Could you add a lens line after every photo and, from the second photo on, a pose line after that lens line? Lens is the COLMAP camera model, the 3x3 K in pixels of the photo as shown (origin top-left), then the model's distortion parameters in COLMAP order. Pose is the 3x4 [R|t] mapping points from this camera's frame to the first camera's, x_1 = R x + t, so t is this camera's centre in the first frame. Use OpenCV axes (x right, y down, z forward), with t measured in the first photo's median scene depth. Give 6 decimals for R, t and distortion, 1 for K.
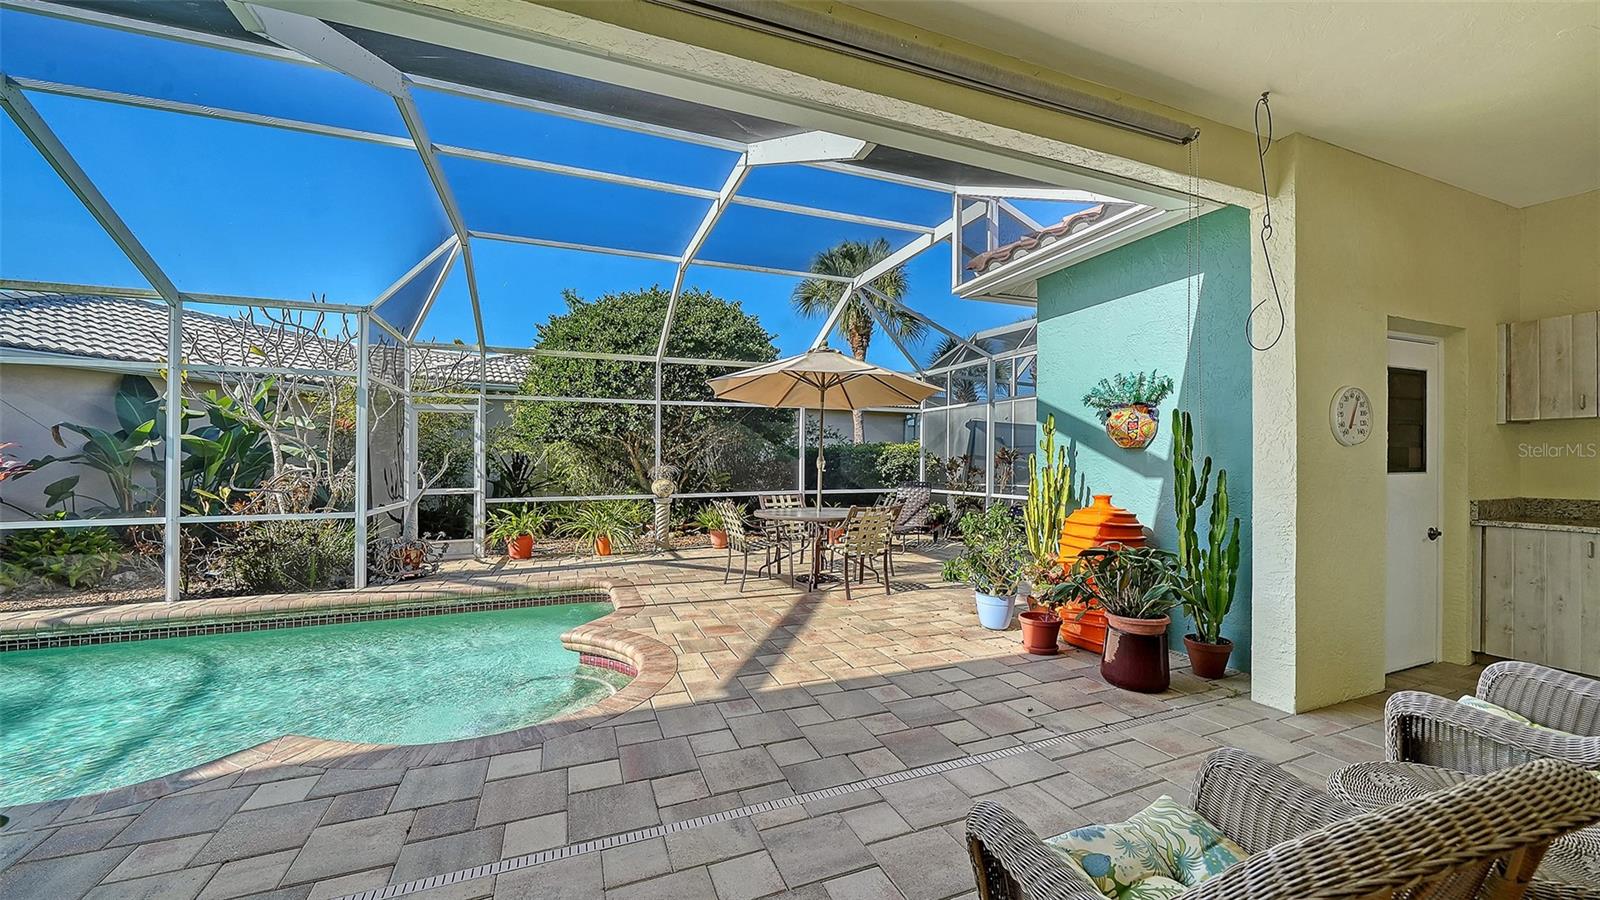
lens RADIAL K [[587.5, 0, 806.1], [0, 587.5, 458.8], [0, 0, 1]] dist [-0.000083, -0.000006]
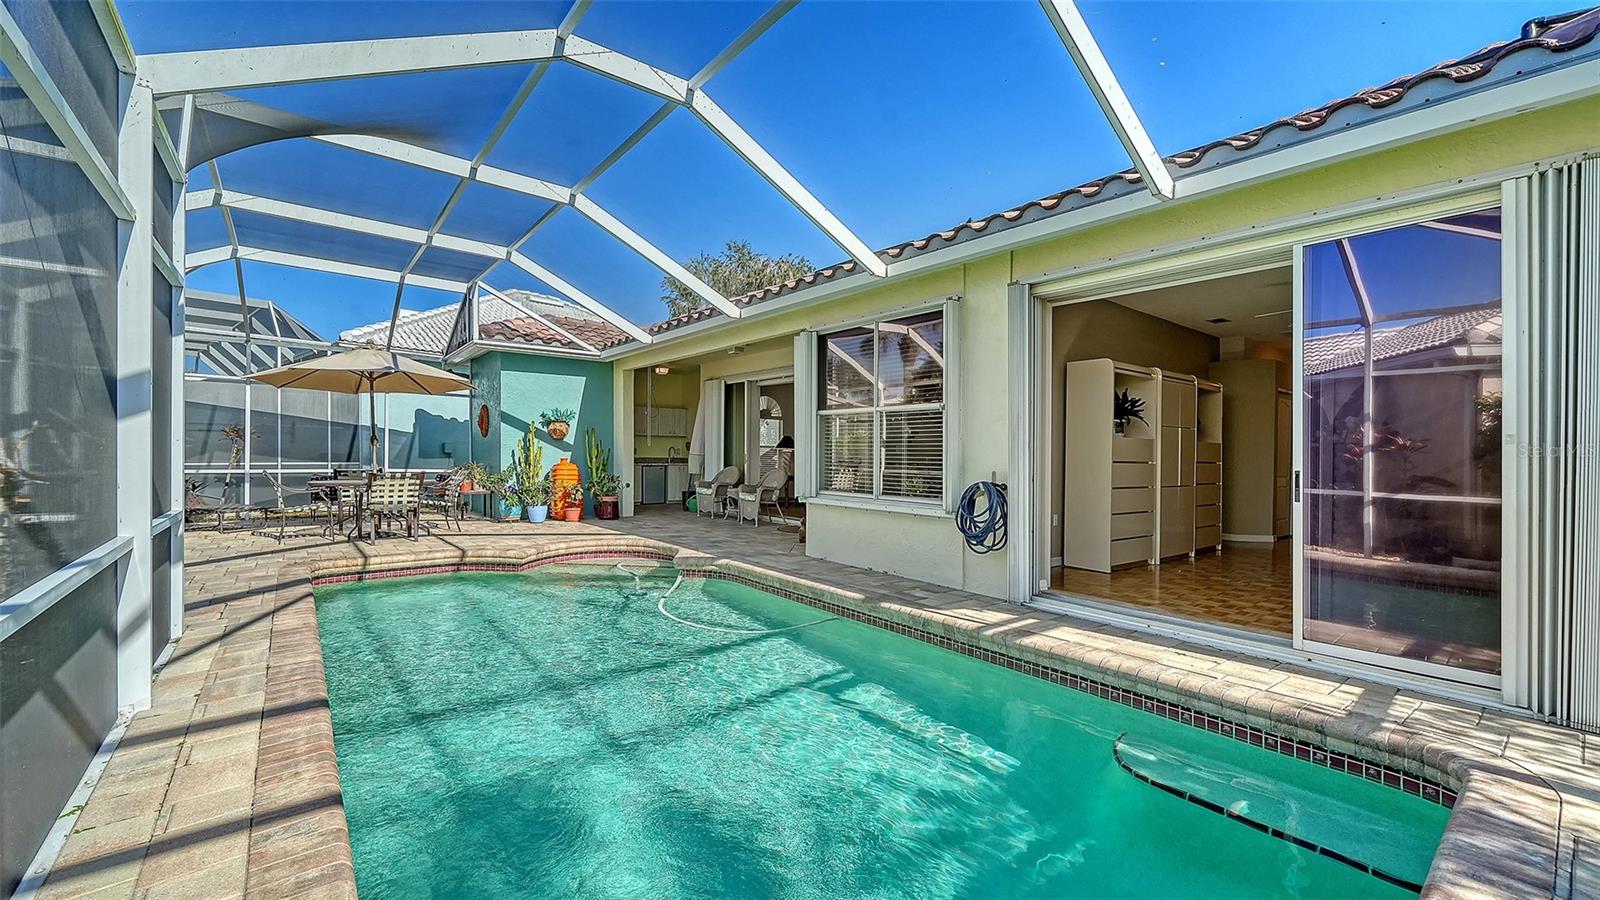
lens RADIAL K [[631.7, 0, 799.9], [0, 631.7, 446.5], [0, 0, 1]] dist [-0.005271, -0.000250]
pose [[-0.292320, 0.010369, 0.956265, -1.550945], [-0.020071, 0.999654, -0.016975, 0.026387], [-0.956110, -0.024156, -0.292010, 0.565402]]
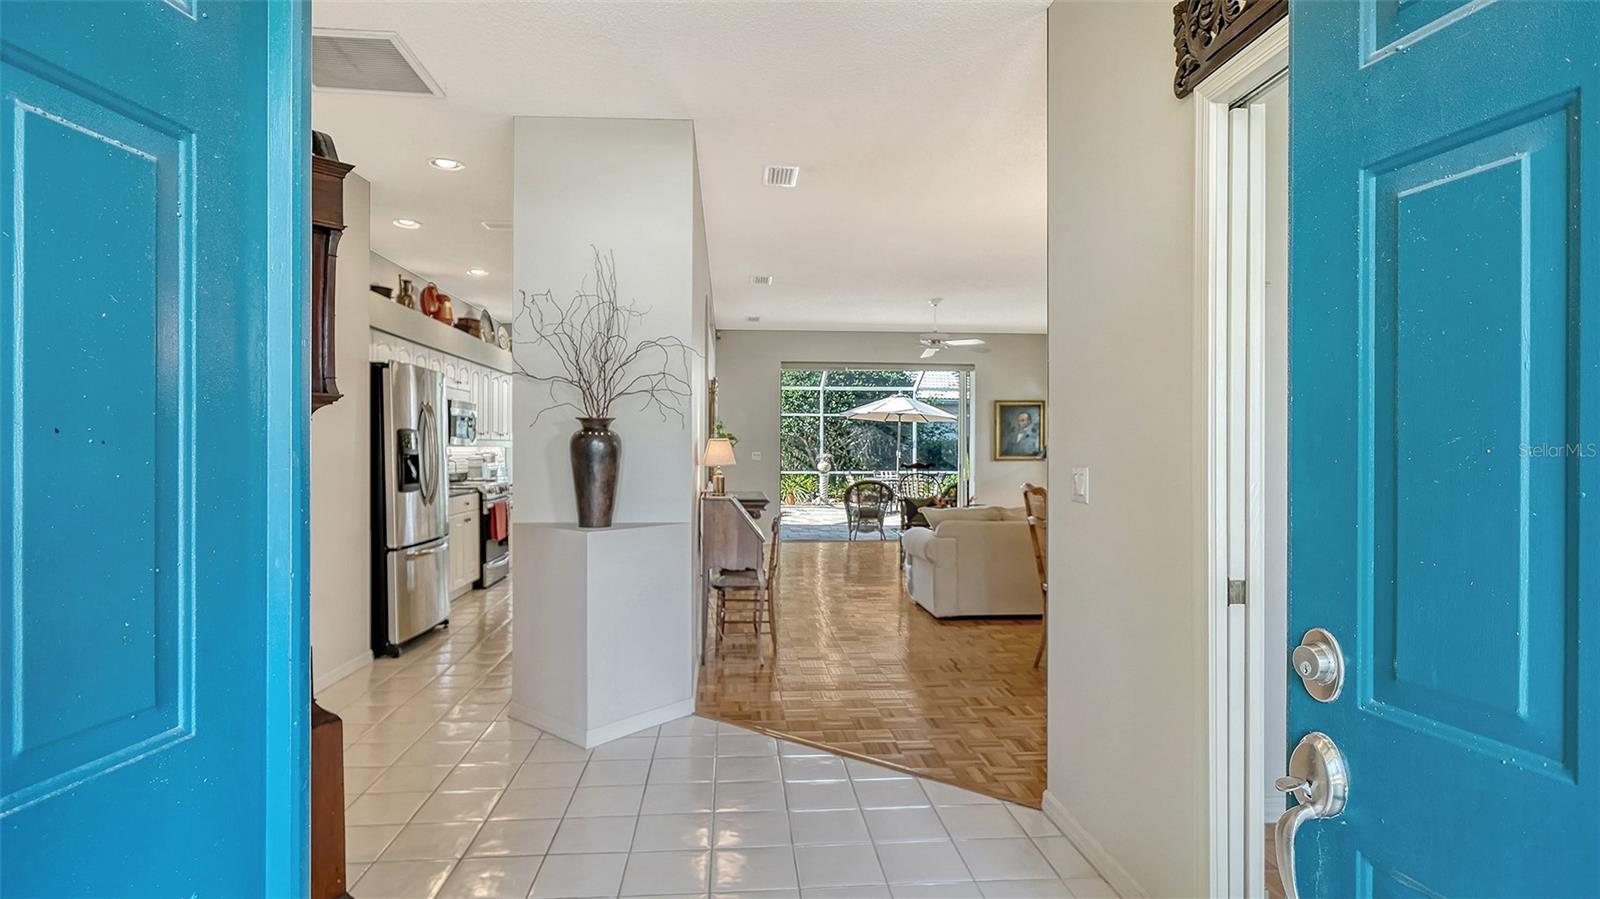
lens RADIAL K [[826.6, 0, 800.0], [0, 826.6, 449.5], [0, 0, 1]] dist [-0.000562, -0.000039]
pose [[0.955190, 0.006462, -0.295921, 0.548695], [-0.003769, 0.999946, 0.009672, -0.032176], [0.295968, -0.008124, 0.955163, -1.793671]]
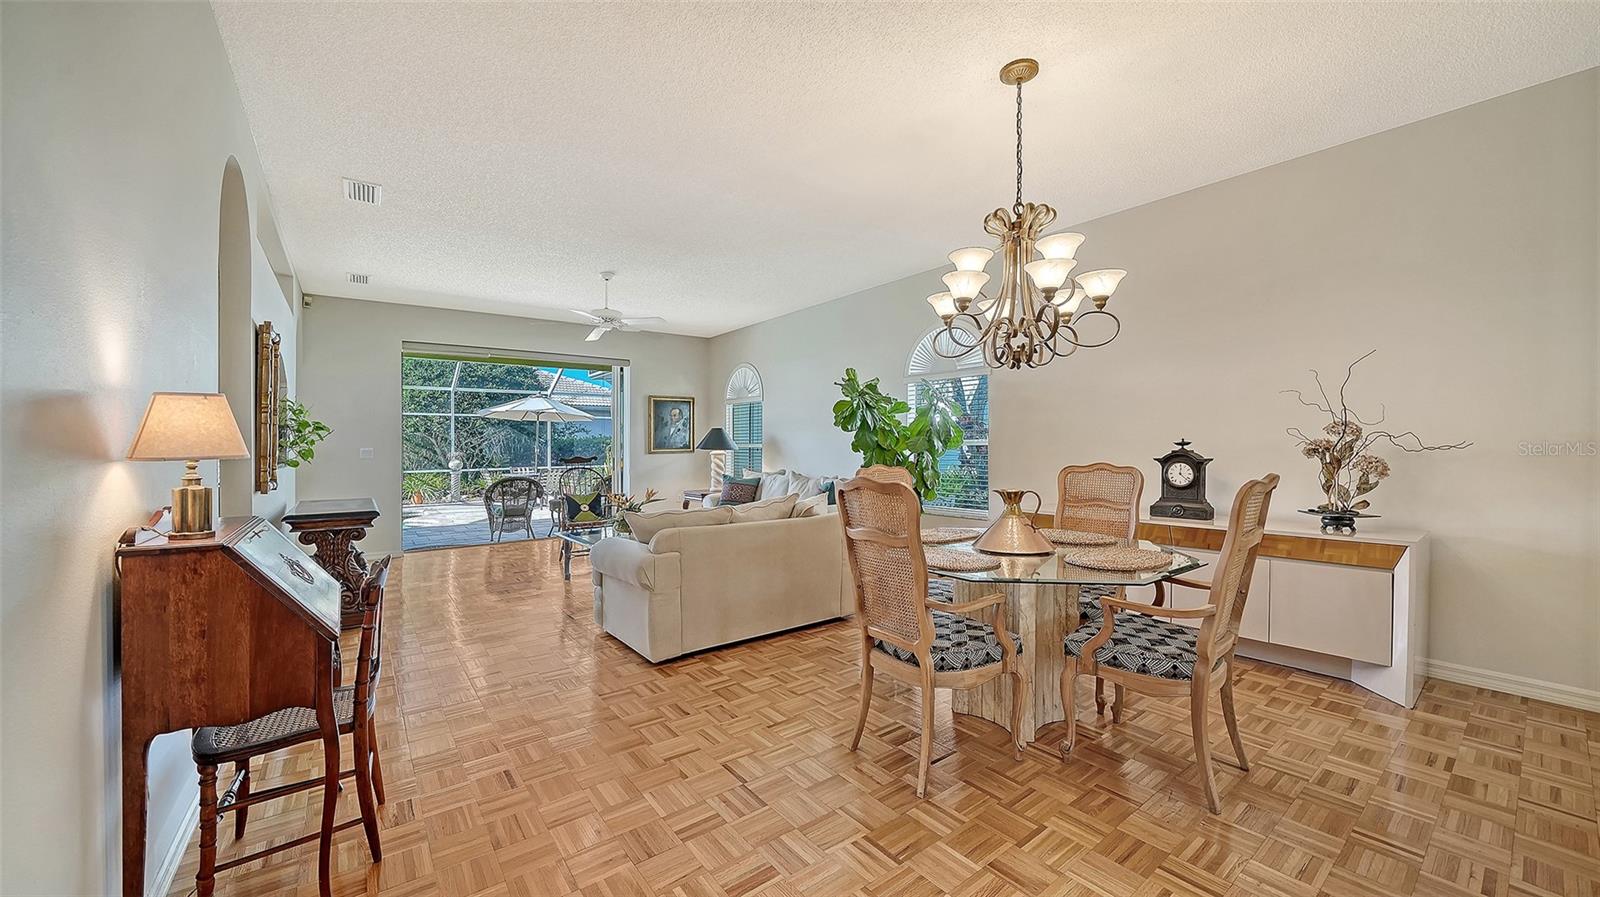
lens RADIAL K [[593.8, 0, 792.4], [0, 593.8, 441.6], [0, 0, 1]] dist [0.000518, 0.000023]
pose [[0.968631, -0.004156, 0.248467, 0.396363], [0.005086, 0.999982, -0.003102, -0.012871], [-0.248450, 0.004269, 0.968635, -1.316225]]
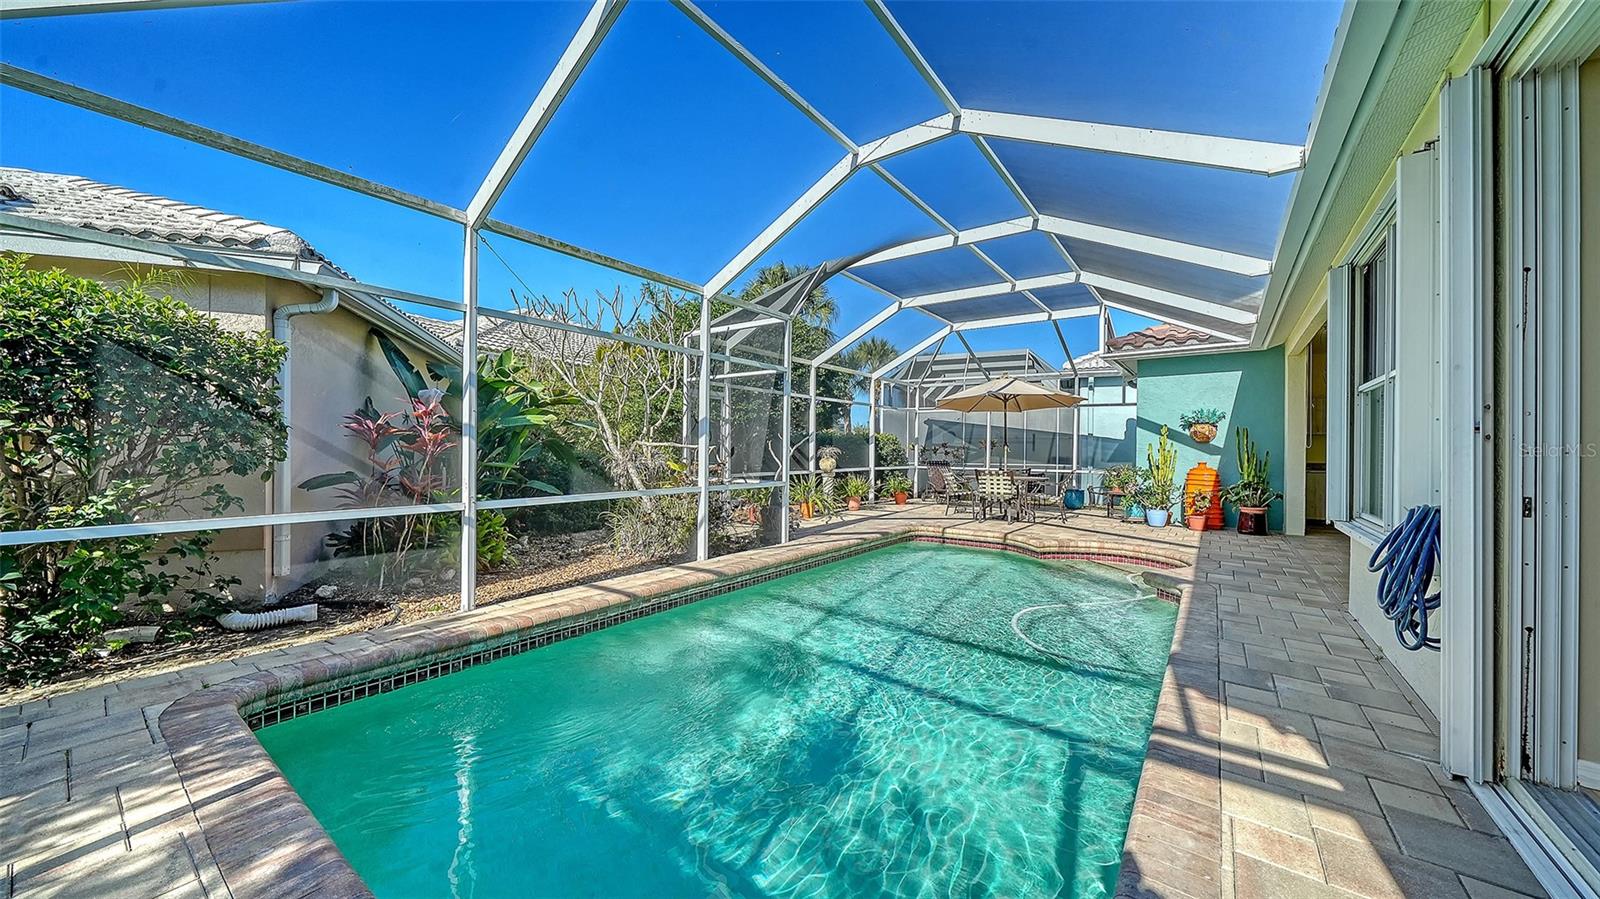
lens RADIAL K [[568.6, 0, 782.0], [0, 568.6, 451.0], [0, 0, 1]] dist [-0.000304, -0.000024]
pose [[0.859609, 0.011765, 0.510818, -1.365314], [-0.017218, 0.999834, 0.005946, 0.022541], [-0.510663, -0.013907, 0.859669, -0.036674]]
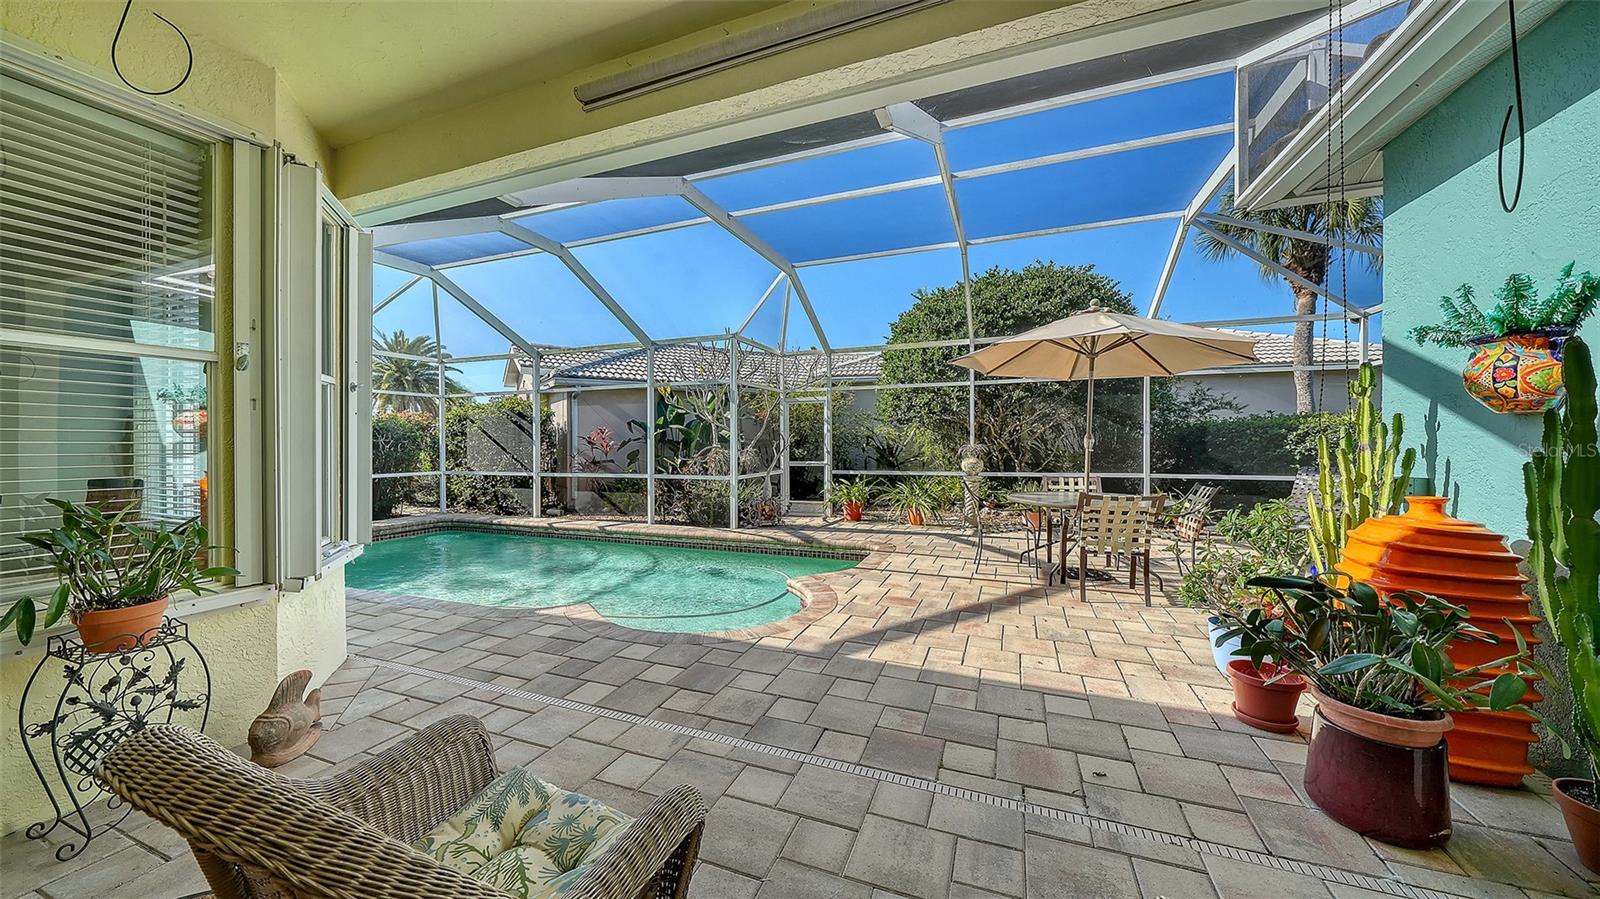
lens RADIAL K [[556.6, 0, 797.2], [0, 556.6, 442.6], [0, 0, 1]] dist [-0.000970, -0.000129]
pose [[0.724592, -0.000363, -0.689178, 0.293911], [0.007432, 0.999946, 0.007288, -0.000739], [0.689138, -0.010403, 0.724555, 0.113907]]
